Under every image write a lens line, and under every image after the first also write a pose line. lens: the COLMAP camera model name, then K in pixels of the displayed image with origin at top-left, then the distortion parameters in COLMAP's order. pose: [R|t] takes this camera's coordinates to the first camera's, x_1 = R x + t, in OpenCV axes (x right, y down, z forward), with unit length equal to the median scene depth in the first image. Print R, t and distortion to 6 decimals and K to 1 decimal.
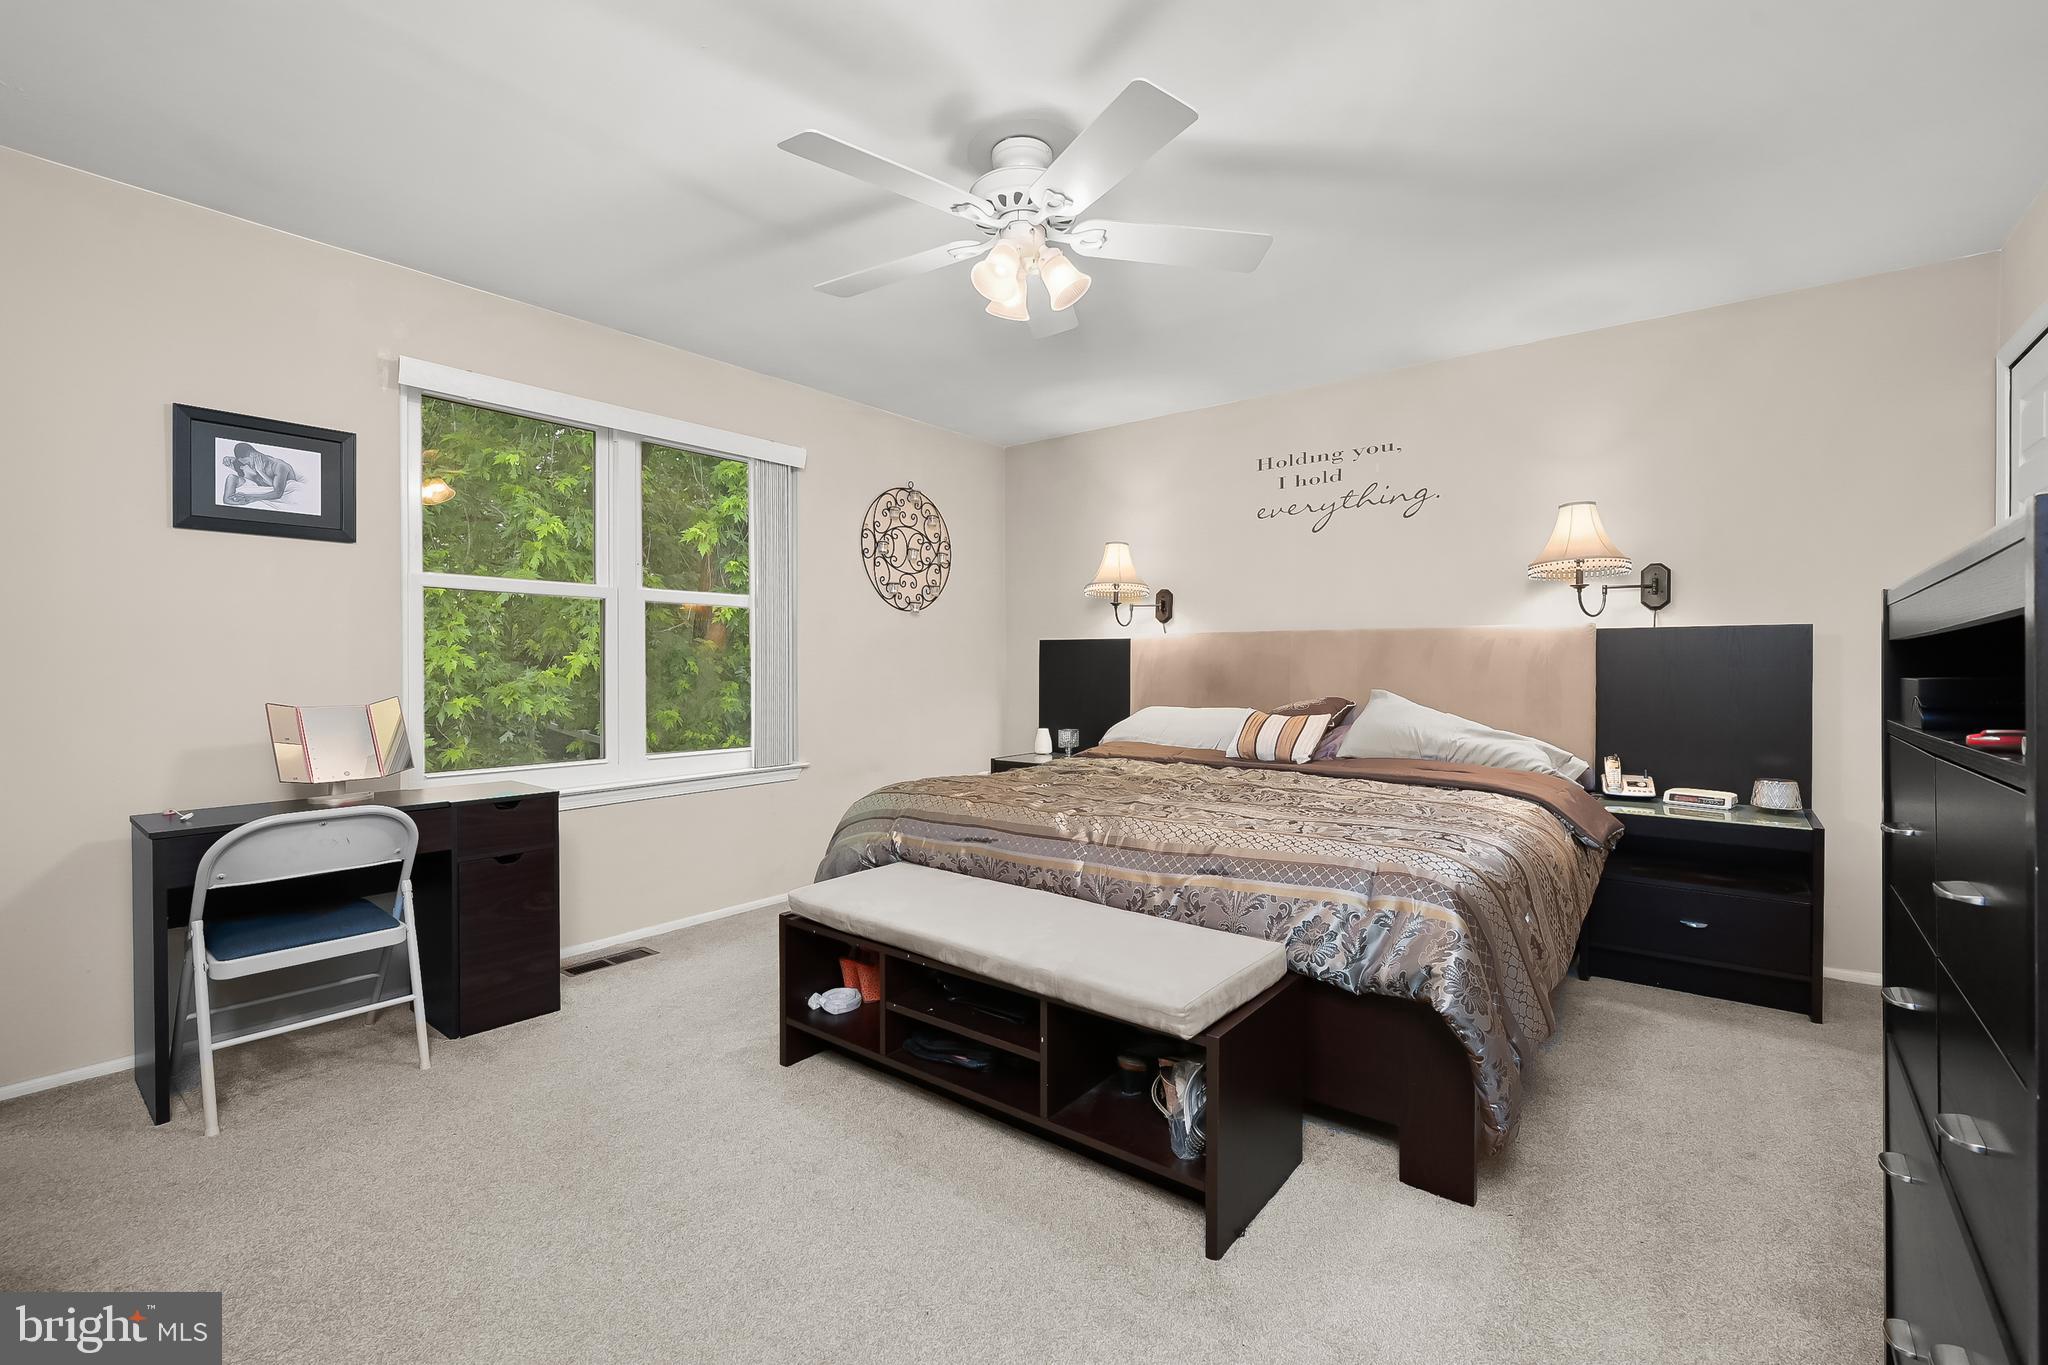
lens RADIAL K [[885.2, 0, 1038.8], [0, 885.2, 677.3], [0, 0, 1]] dist [-0.003933, 0.003469]
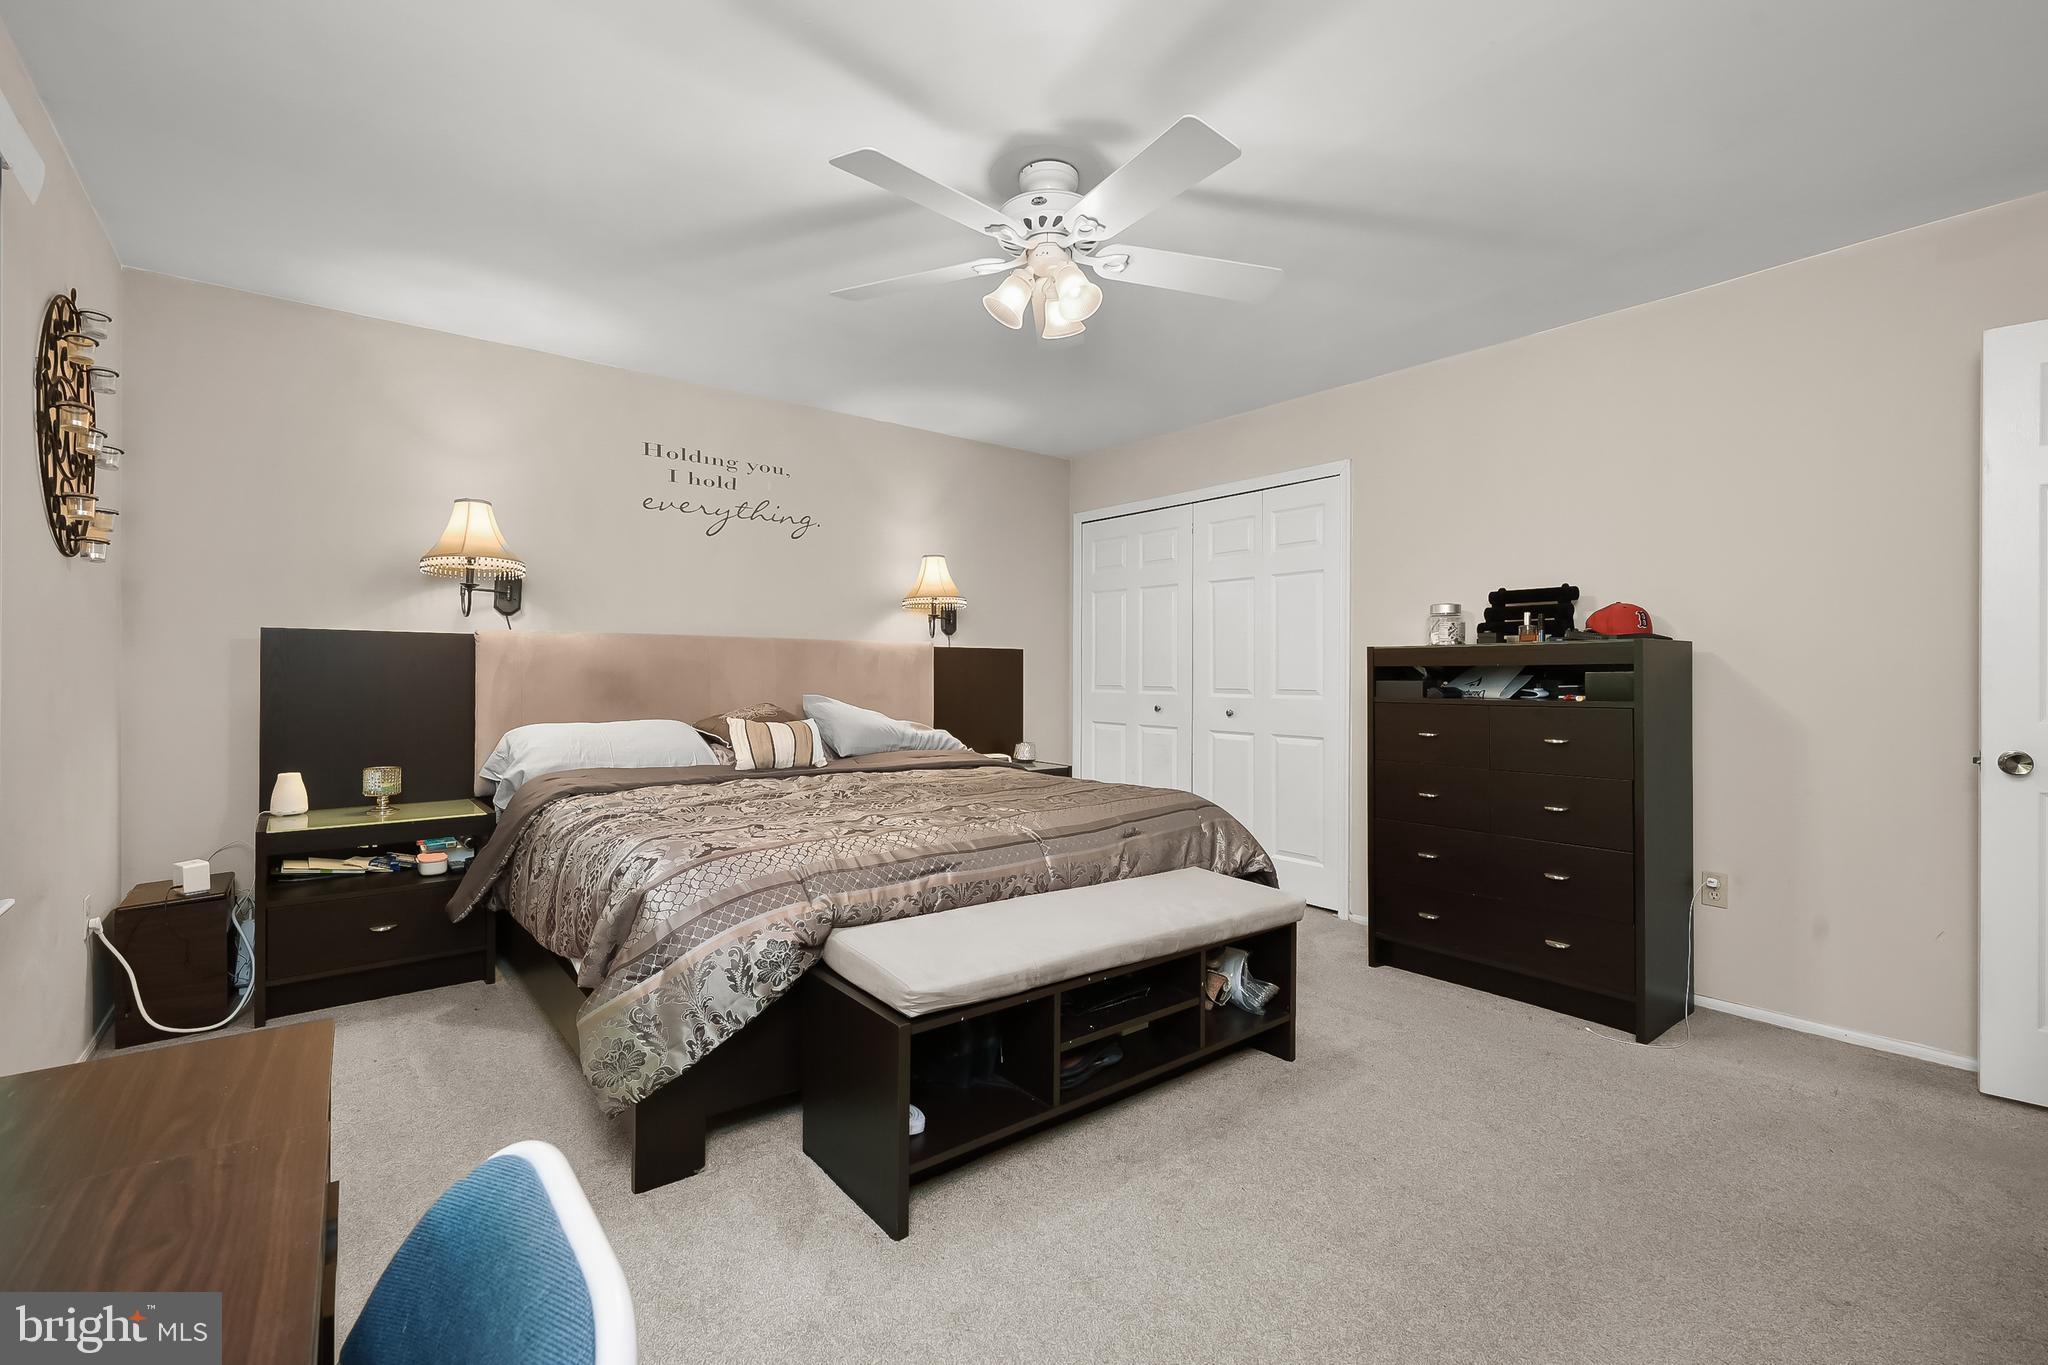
lens RADIAL K [[885.2, 0, 1037.9], [0, 885.2, 673.5], [0, 0, 1]] dist [-0.003933, 0.003469]
pose [[0.224942, 0.000808, 0.974372, -0.571799], [0.007341, 0.999970, -0.002524, -0.006751], [-0.974345, 0.007720, 0.224929, 0.438829]]
